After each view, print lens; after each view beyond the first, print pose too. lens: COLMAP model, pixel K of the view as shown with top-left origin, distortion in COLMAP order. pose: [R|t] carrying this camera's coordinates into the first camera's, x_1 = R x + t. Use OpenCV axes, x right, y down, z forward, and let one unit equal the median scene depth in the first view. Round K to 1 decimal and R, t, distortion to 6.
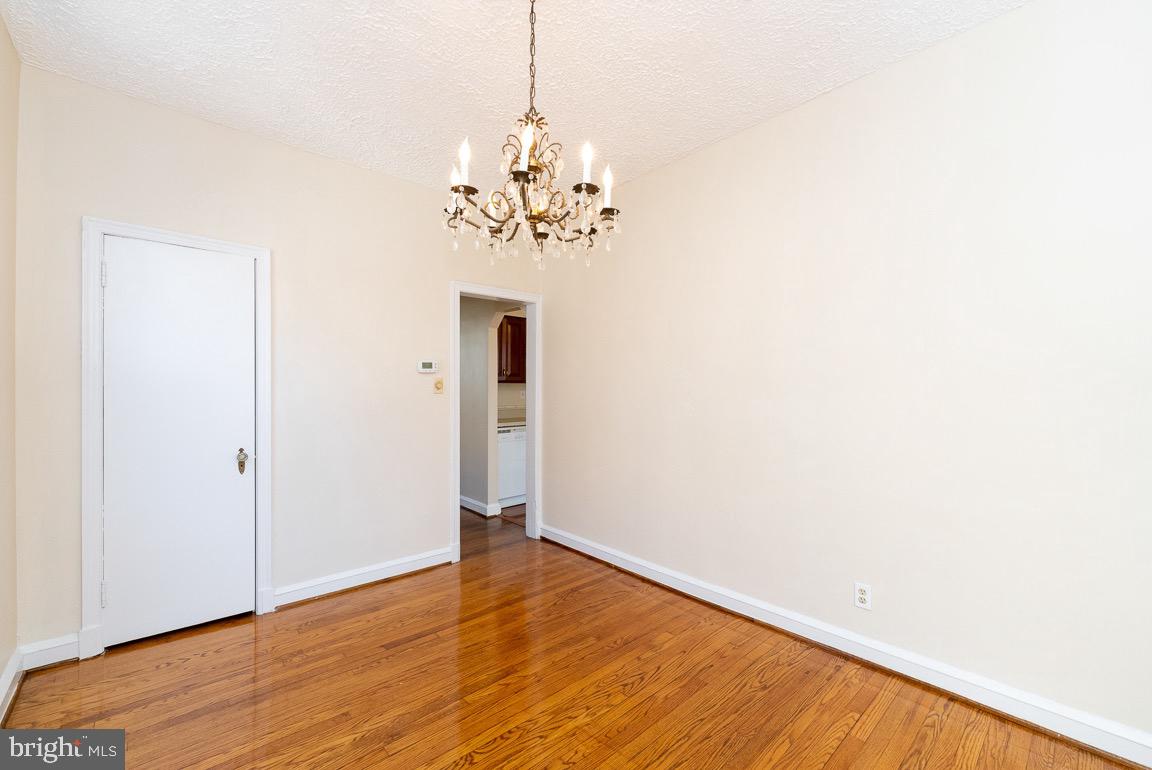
lens RADIAL K [[475.2, 0, 575.5], [0, 475.2, 381.4], [0, 0, 1]] dist [0.023810, -0.002205]
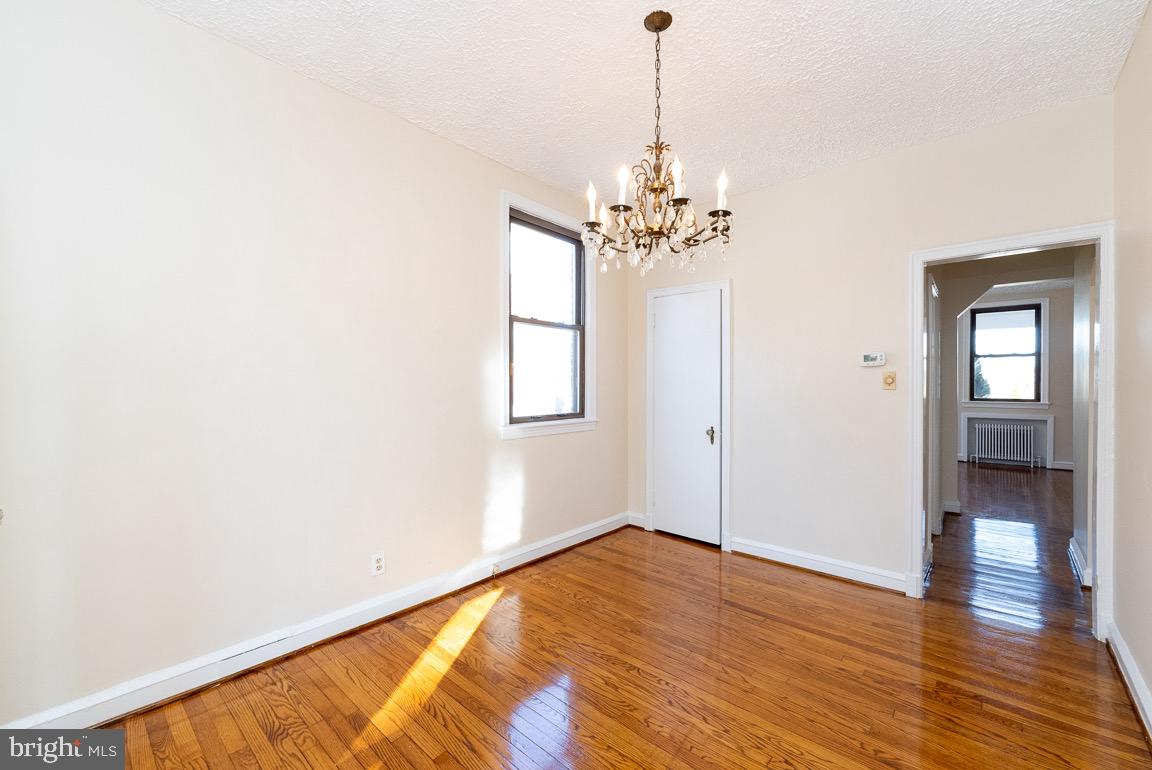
lens RADIAL K [[475.2, 0, 574.9], [0, 475.2, 395.7], [0, 0, 1]] dist [0.023810, -0.002205]
pose [[0.118065, 0.019825, -0.992808, 0.675607], [0.018390, 0.999586, 0.022148, 0.008795], [0.992836, -0.020873, 0.117652, 0.464942]]
